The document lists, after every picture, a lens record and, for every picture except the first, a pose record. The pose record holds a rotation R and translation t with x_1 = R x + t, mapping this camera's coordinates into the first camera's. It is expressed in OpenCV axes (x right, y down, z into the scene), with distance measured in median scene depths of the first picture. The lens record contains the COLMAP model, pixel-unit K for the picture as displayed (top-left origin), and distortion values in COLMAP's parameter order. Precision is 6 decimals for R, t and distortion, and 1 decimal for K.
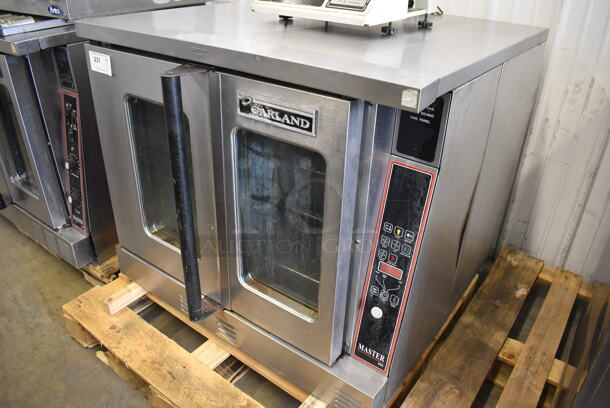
lens RADIAL K [[470.9, 0, 305.0], [0, 470.9, 204.0], [0, 0, 1]] dist [-0.097411, 0.008516]
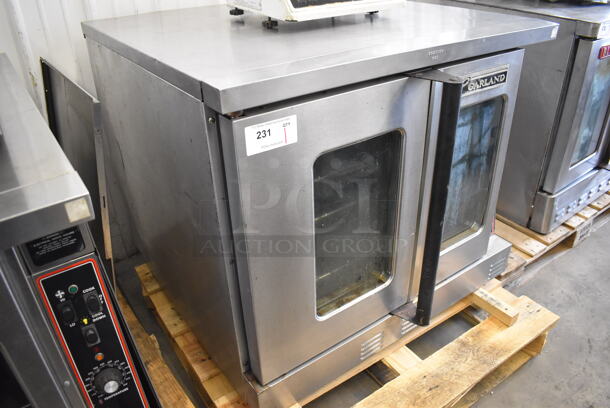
lens RADIAL K [[470.9, 0, 305.0], [0, 470.9, 204.0], [0, 0, 1]] dist [-0.097411, 0.008516]
pose [[0.318513, -0.513565, 0.796744, -1.199490], [0.496046, 0.806550, 0.321582, -0.495899], [-0.807767, 0.292793, 0.511649, 0.760720]]
